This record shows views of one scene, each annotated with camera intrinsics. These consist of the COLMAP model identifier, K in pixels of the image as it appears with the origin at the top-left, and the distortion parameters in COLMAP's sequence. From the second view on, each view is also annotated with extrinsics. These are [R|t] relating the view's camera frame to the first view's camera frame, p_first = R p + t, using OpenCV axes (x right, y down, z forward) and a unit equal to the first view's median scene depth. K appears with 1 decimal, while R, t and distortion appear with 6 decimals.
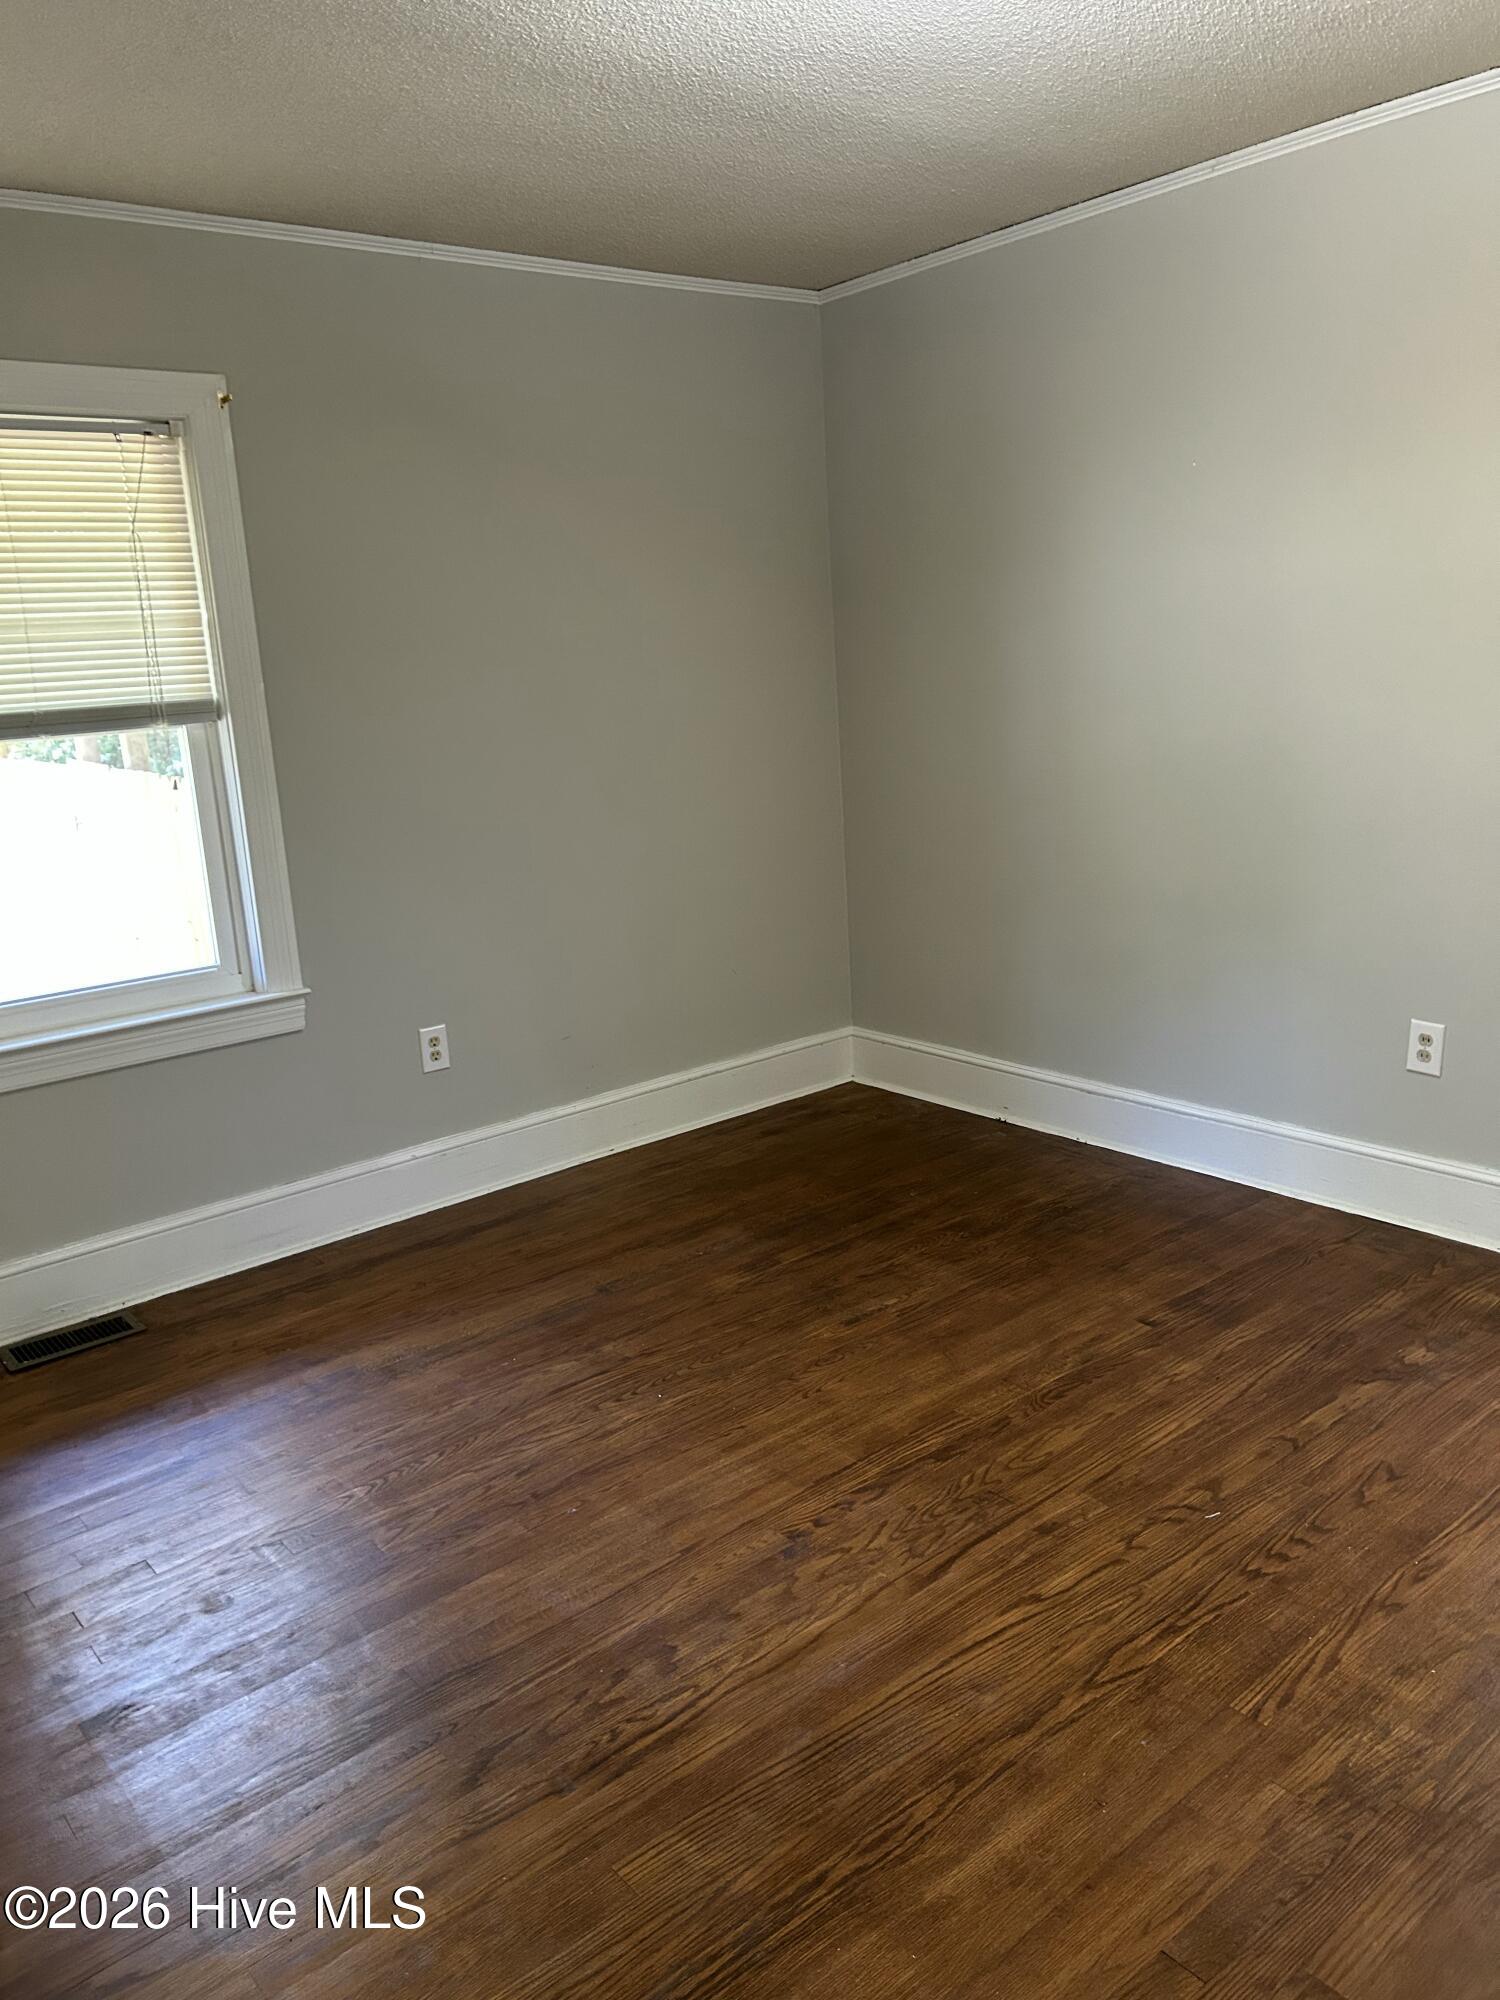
lens RADIAL K [[1492.8, 0, 748.5], [0, 1492.8, 999.3], [0, 0, 1]] dist [0.045801, -0.053204]
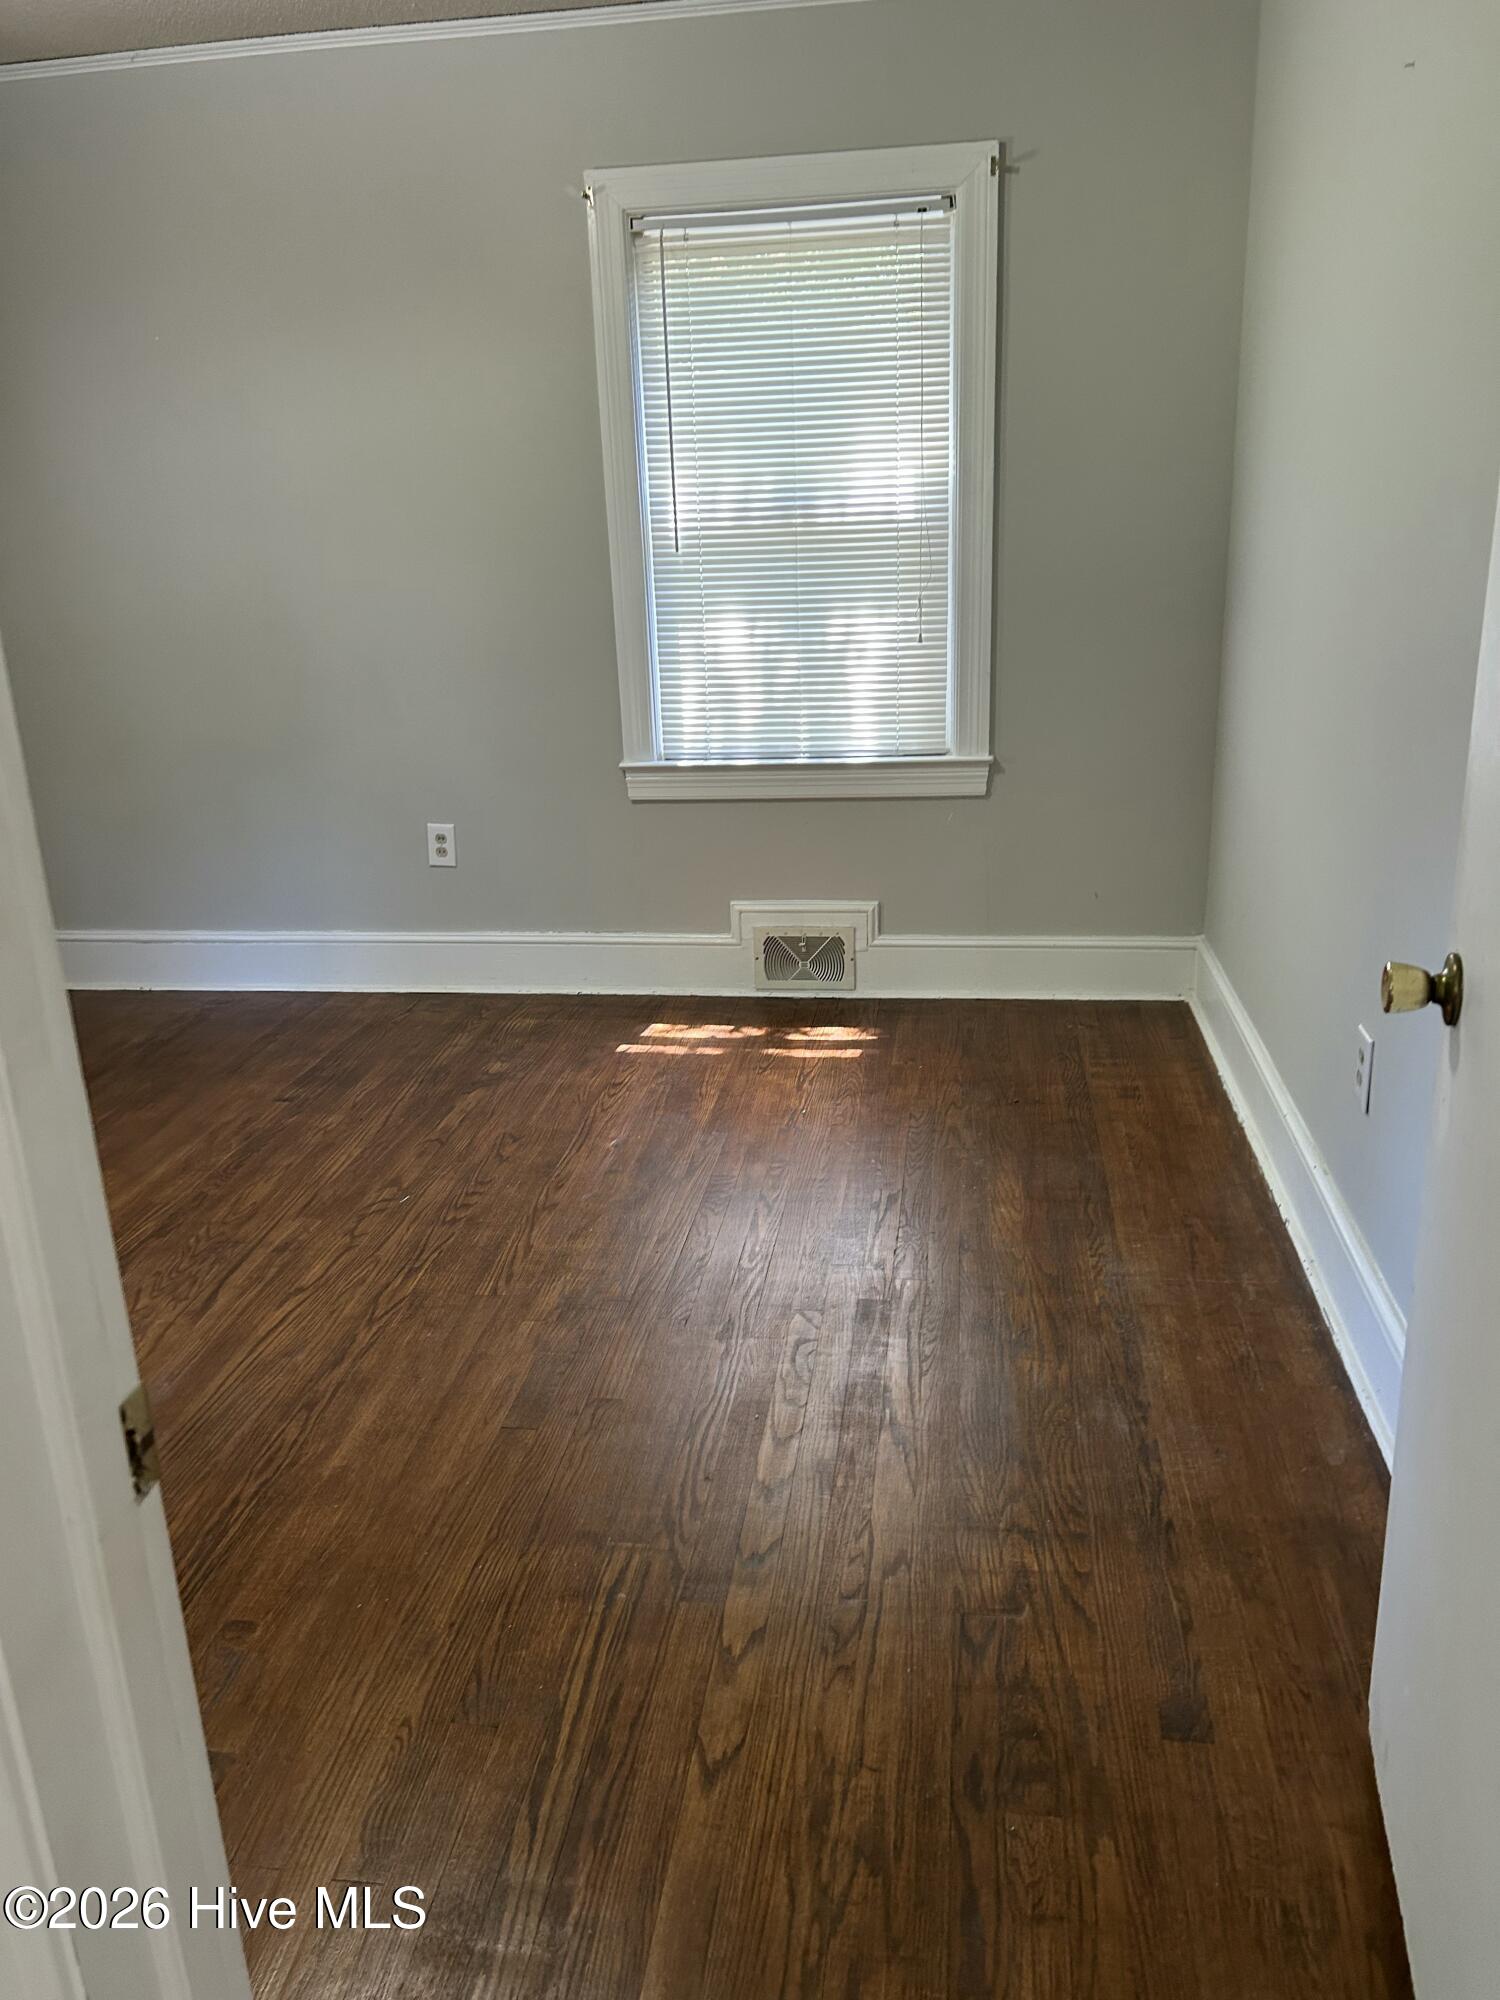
lens RADIAL K [[1492.8, 0, 752.3], [0, 1492.8, 1003.7], [0, 0, 1]] dist [0.045801, -0.053204]
pose [[0.736841, -0.180882, 0.651419, -0.259161], [0.144154, 0.983421, 0.110014, 0.084143], [-0.660518, 0.012842, 0.750700, -0.134157]]
